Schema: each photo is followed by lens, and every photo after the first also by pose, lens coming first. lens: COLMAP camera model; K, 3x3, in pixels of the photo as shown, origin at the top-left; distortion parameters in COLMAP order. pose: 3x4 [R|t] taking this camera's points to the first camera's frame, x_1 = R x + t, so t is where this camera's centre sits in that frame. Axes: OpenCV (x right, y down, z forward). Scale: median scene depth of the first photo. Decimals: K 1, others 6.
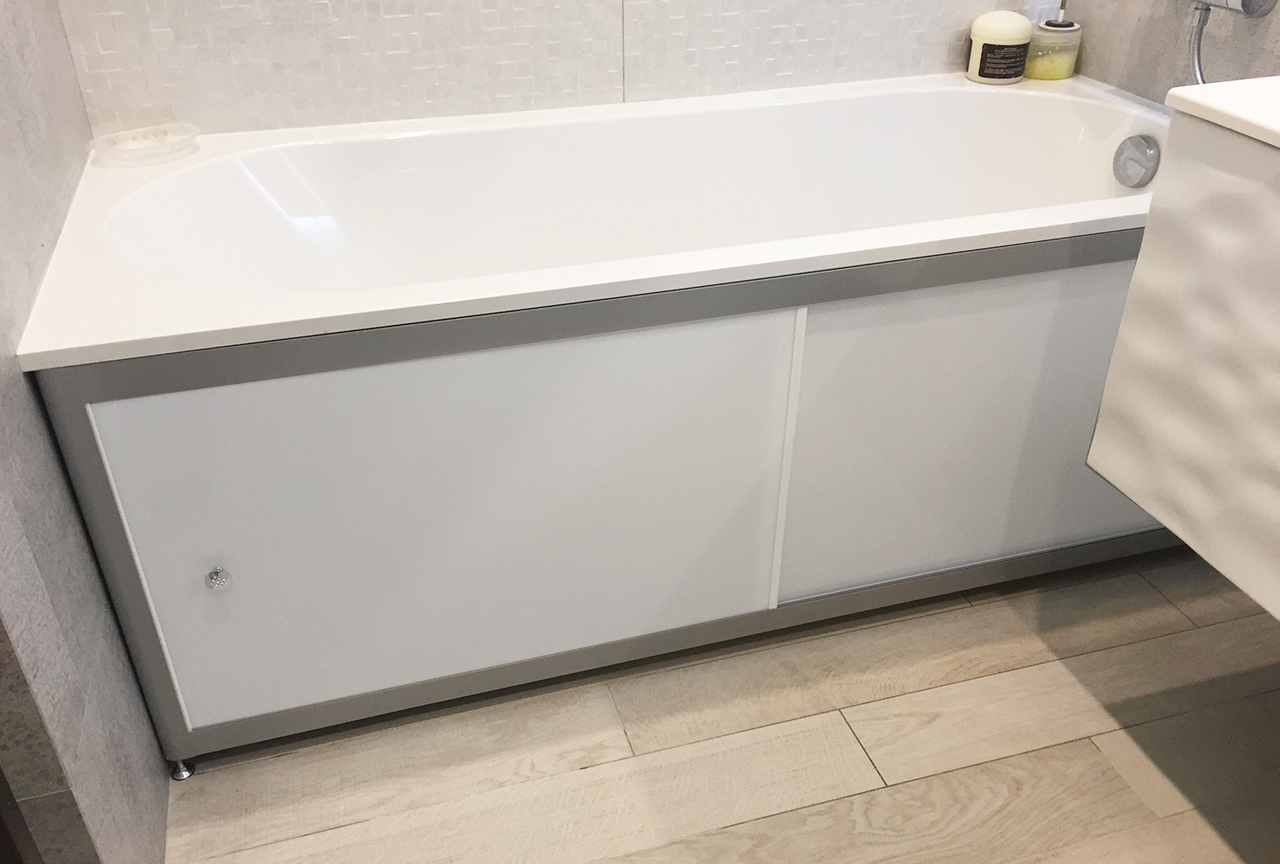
lens RADIAL K [[1102.8, 0, 624.7], [0, 1102.8, 504.0], [0, 0, 1]] dist [0.044729, -0.068003]
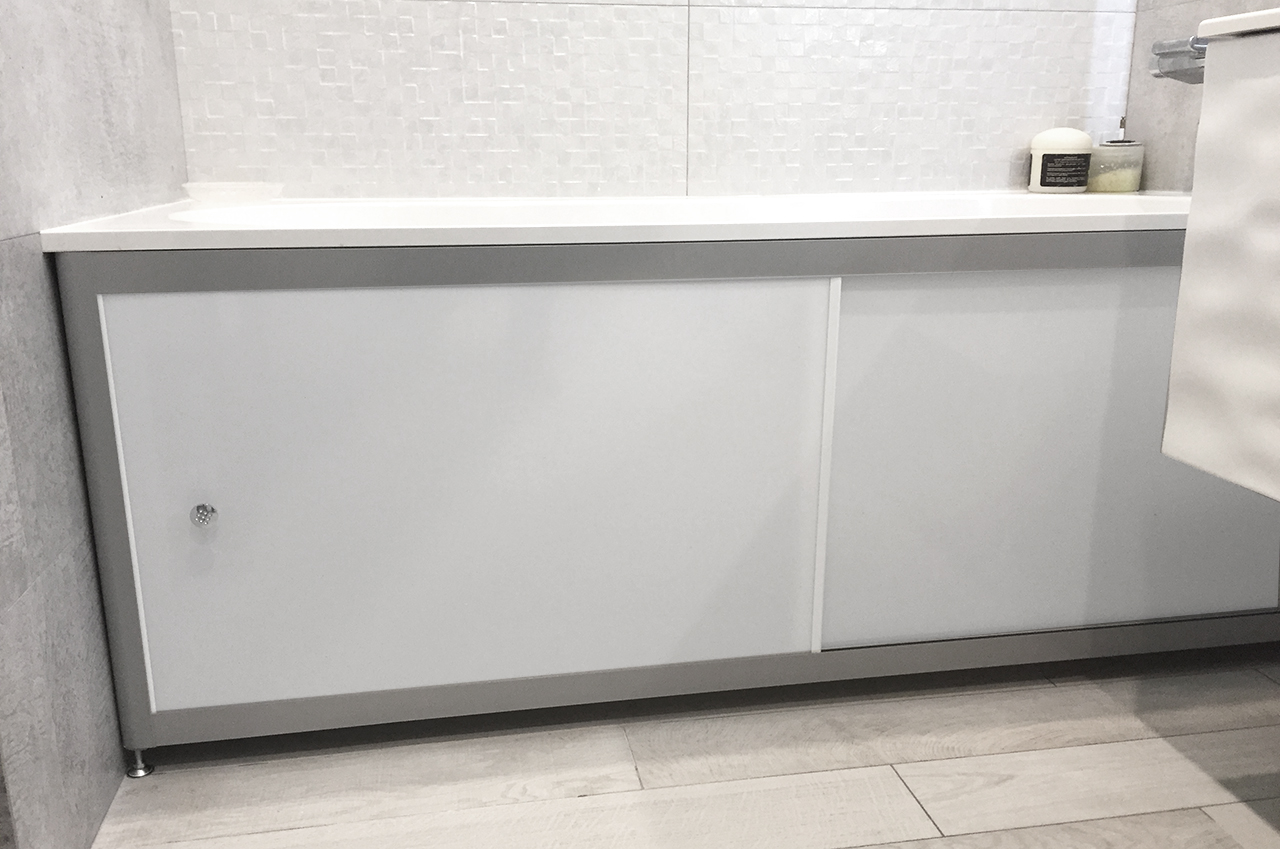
lens RADIAL K [[1110.5, 0, 620.2], [0, 1110.5, 455.2], [0, 0, 1]] dist [0.044330, -0.060757]
pose [[0.993285, 0.035632, -0.110071, 0.075412], [-0.068417, 0.948115, -0.310477, 0.247052], [0.093297, 0.315923, 0.944187, 0.100253]]
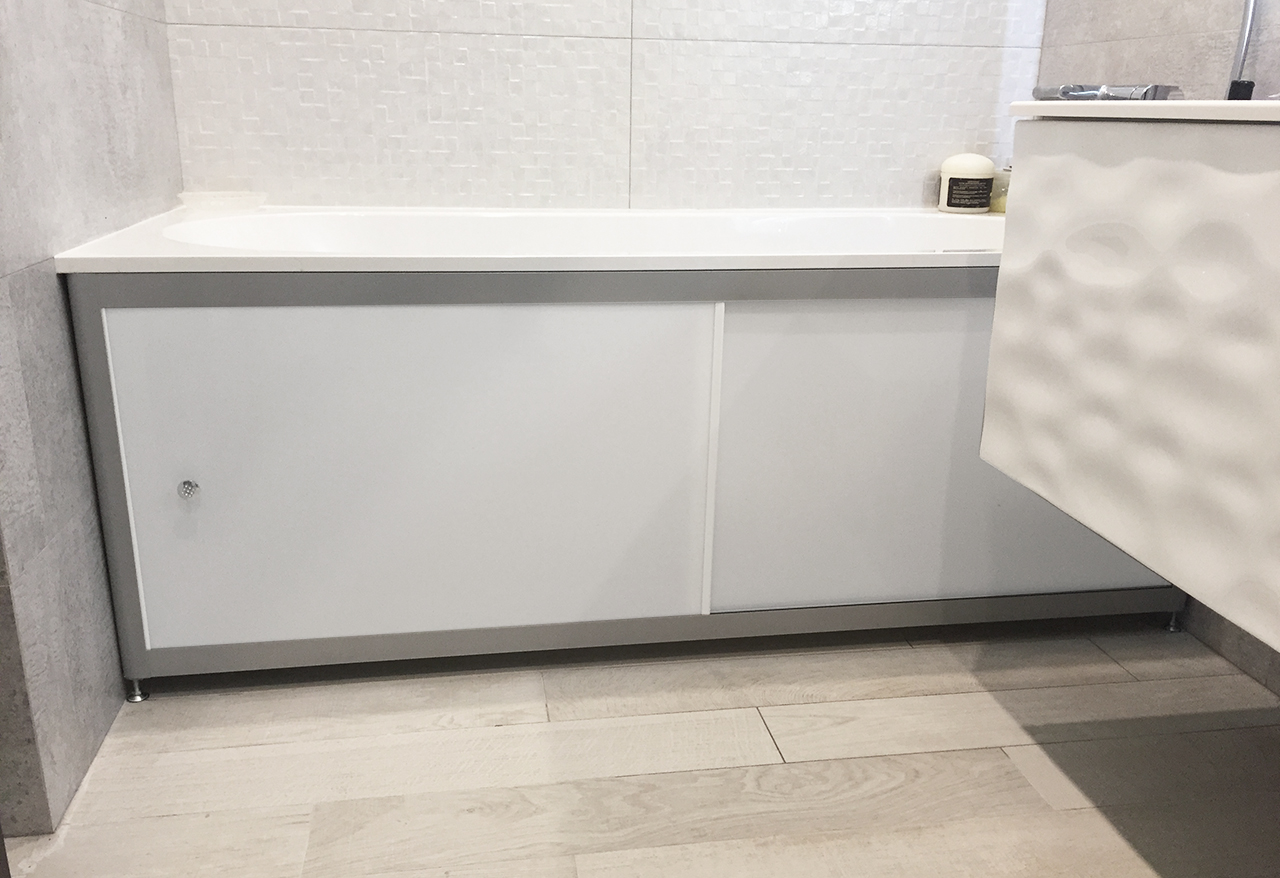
lens RADIAL K [[1108.7, 0, 619.9], [0, 1108.7, 479.1], [0, 0, 1]] dist [0.038748, -0.047190]
pose [[0.991137, 0.064893, -0.115917, 0.178053], [-0.093316, 0.961136, -0.259825, 0.268822], [0.094551, 0.268340, 0.958673, -0.058309]]
